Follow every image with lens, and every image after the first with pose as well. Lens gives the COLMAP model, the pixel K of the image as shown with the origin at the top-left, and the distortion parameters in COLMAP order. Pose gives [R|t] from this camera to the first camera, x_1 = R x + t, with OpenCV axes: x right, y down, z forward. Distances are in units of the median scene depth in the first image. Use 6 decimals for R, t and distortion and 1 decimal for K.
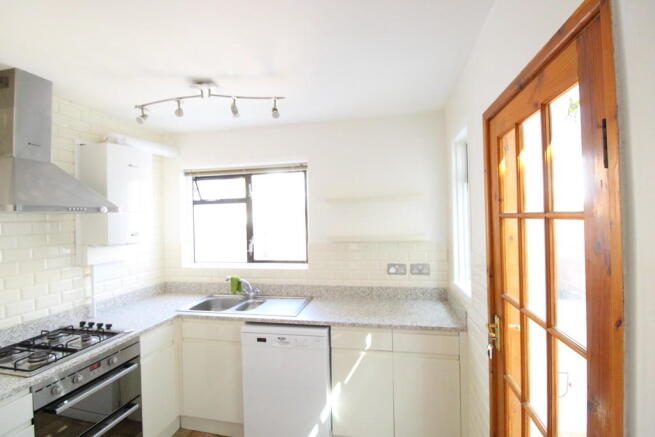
lens RADIAL K [[302.8, 0, 331.2], [0, 302.8, 215.0], [0, 0, 1]] dist [0.001978, -0.016915]
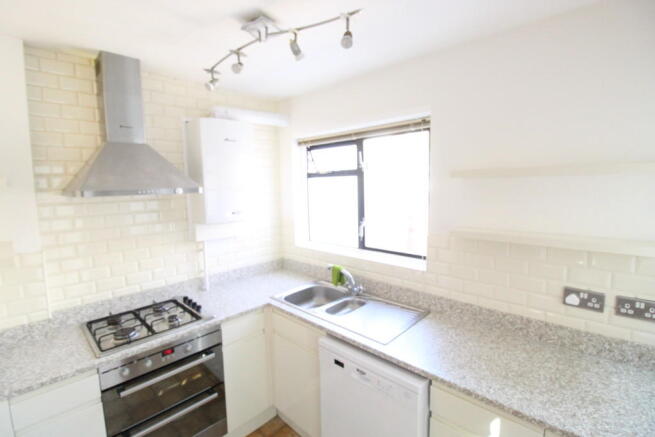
lens RADIAL K [[302.8, 0, 331.2], [0, 302.8, 215.0], [0, 0, 1]] dist [0.001978, -0.016915]
pose [[0.848536, 0.060241, -0.525697, 0.119775], [0.004456, 0.992649, 0.120943, -0.045094], [0.529119, -0.104967, 0.842030, 0.360825]]
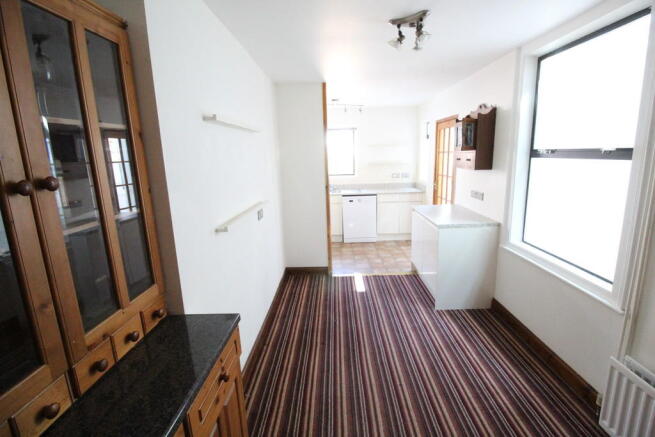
lens RADIAL K [[302.8, 0, 331.2], [0, 302.8, 215.0], [0, 0, 1]] dist [0.001978, -0.016915]
pose [[0.983139, -0.037667, 0.178937, -0.802270], [0.000998, 0.979645, 0.200737, 0.006213], [-0.182856, -0.197174, 0.963165, -1.394782]]
